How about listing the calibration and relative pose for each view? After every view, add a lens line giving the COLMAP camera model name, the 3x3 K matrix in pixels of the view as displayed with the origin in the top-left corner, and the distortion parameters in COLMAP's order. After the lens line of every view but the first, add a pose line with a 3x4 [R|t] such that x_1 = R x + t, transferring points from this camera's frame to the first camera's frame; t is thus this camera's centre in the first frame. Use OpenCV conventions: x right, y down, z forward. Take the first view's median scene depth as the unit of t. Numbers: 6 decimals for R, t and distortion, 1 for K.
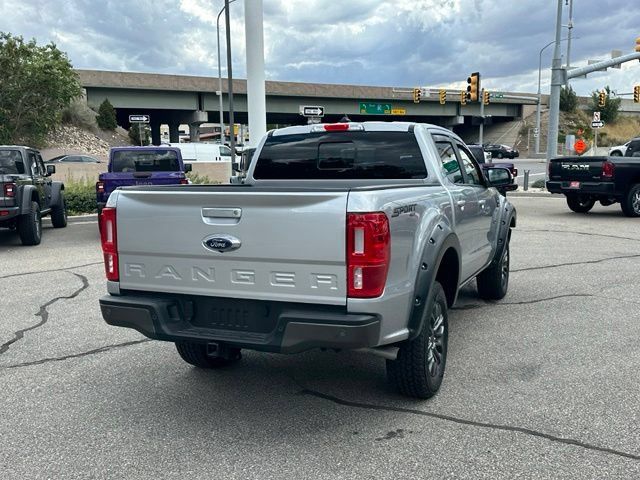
lens RADIAL K [[645.9, 0, 313.5], [0, 645.9, 237.6], [0, 0, 1]] dist [0.174495, -0.358236]
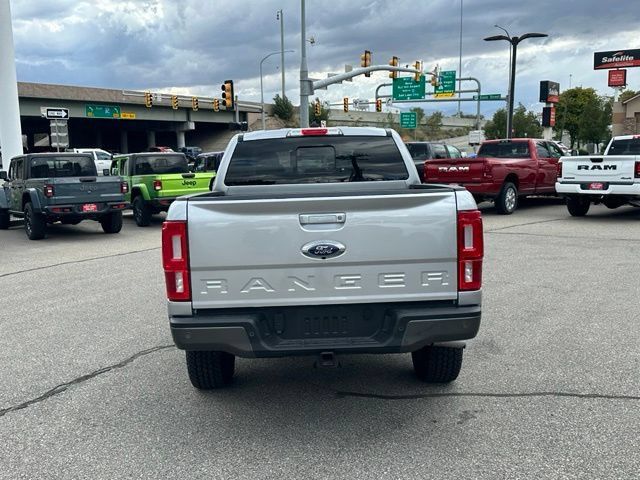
lens RADIAL K [[645.9, 0, 313.5], [0, 645.9, 237.6], [0, 0, 1]] dist [0.174495, -0.358236]
pose [[0.912031, -0.063996, 0.405097, -0.401670], [0.067252, 0.997717, 0.006206, -0.012124], [-0.404570, 0.021584, 0.914252, 0.082967]]
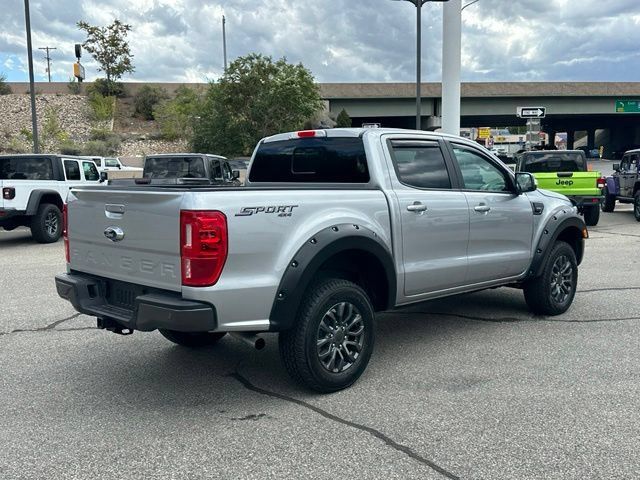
lens RADIAL K [[645.9, 0, 313.5], [0, 645.9, 237.6], [0, 0, 1]] dist [0.174495, -0.358236]
pose [[0.927358, 0.039385, -0.372097, 0.464597], [-0.042501, 0.999096, -0.000172, 0.000241], [0.371754, 0.015974, 0.928194, 0.024218]]
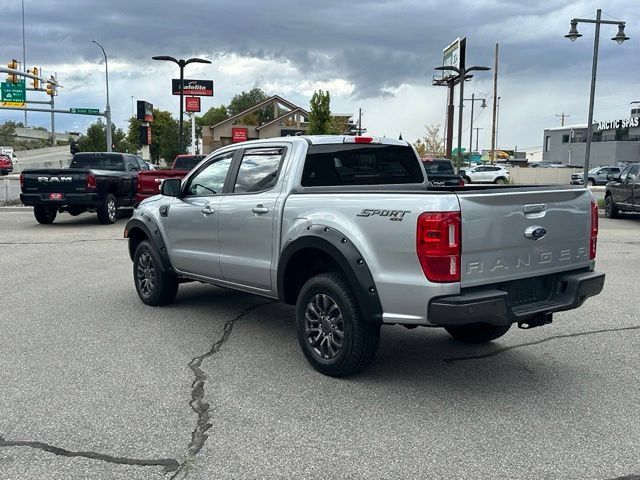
lens RADIAL K [[645.9, 0, 313.5], [0, 645.9, 237.6], [0, 0, 1]] dist [0.174495, -0.358236]
pose [[0.488286, -0.080522, 0.868961, -1.043130], [0.099521, 0.994376, 0.036221, -0.050180], [-0.866990, 0.068794, 0.493554, 0.549106]]
